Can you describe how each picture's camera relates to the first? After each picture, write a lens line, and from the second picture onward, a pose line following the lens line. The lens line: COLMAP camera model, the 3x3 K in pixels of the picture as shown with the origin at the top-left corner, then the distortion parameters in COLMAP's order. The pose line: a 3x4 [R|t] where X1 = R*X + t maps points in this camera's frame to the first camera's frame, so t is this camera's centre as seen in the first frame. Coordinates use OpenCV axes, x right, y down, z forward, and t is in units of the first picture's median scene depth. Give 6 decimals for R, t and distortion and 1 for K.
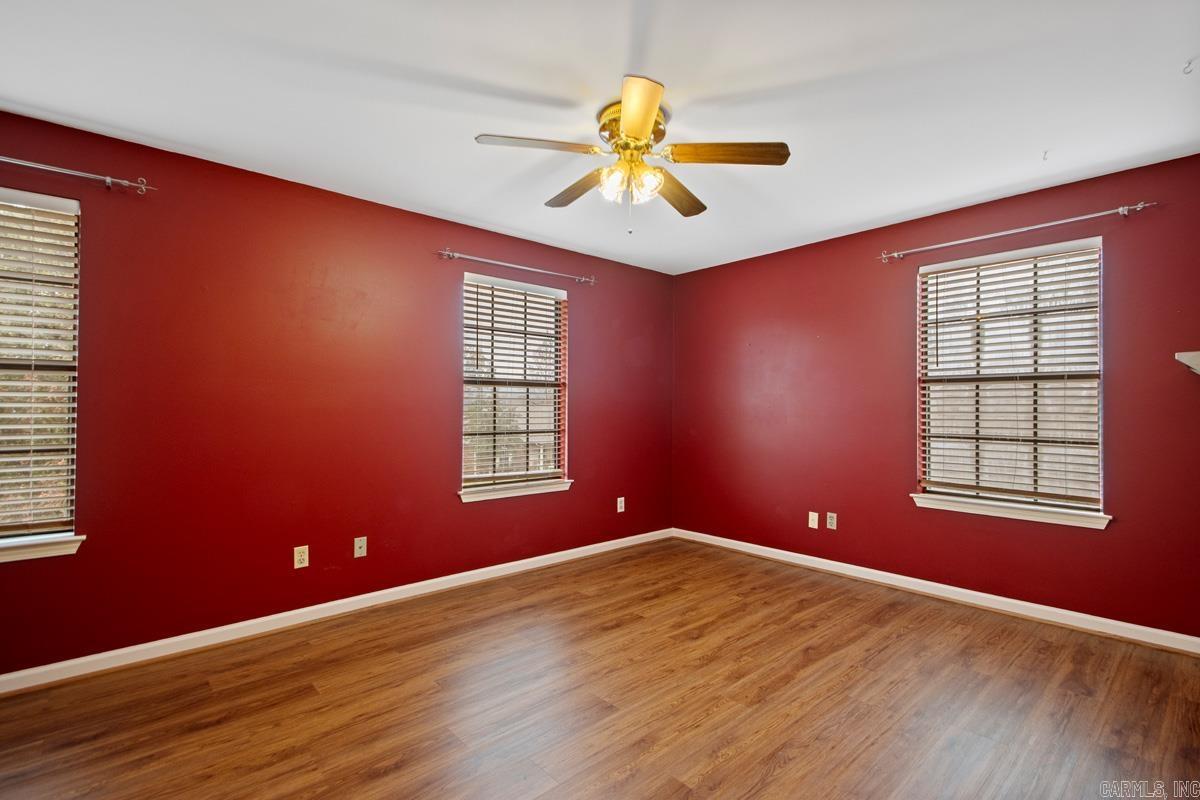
lens RADIAL K [[564.5, 0, 610.5], [0, 564.5, 404.8], [0, 0, 1]] dist [0.045443, -0.024596]
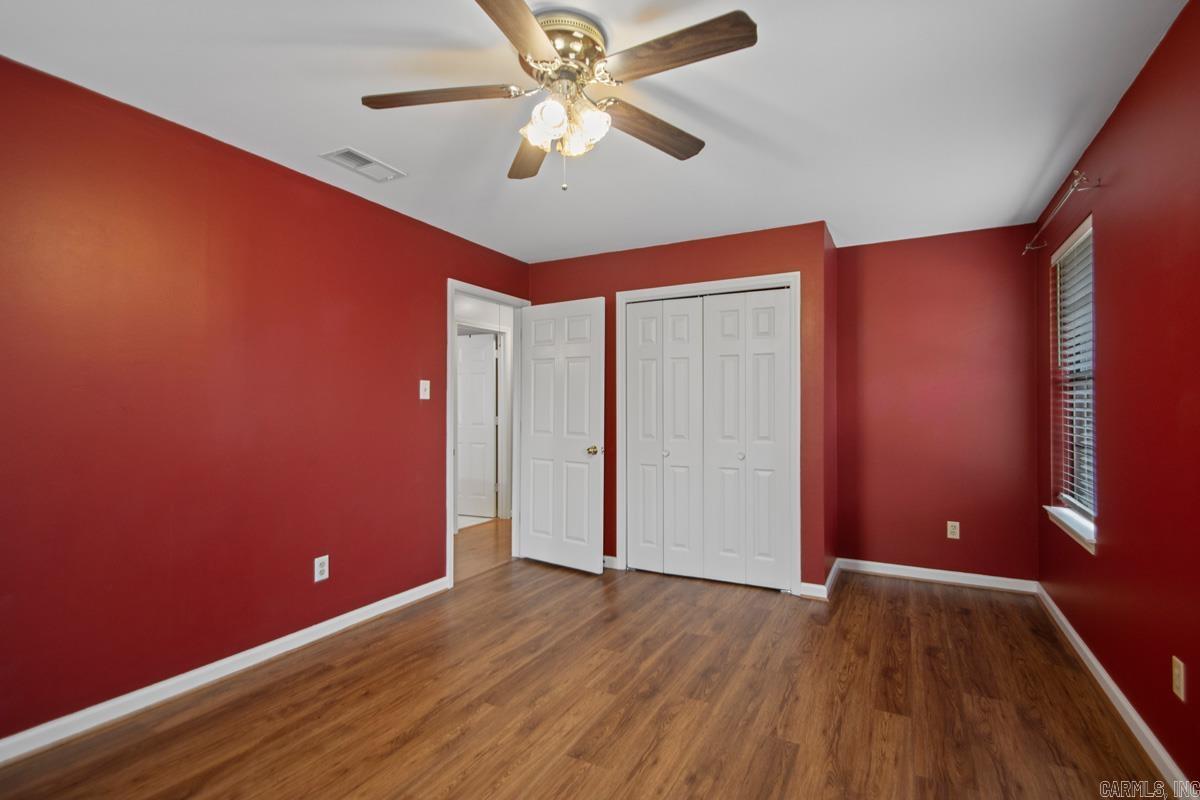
lens RADIAL K [[564.5, 0, 610.5], [0, 564.5, 404.8], [0, 0, 1]] dist [0.045443, -0.024596]
pose [[-0.938165, -0.000572, -0.346188, 0.267006], [0.000617, 0.999994, -0.003324, -0.006884], [0.346187, -0.003332, -0.938159, 1.910870]]
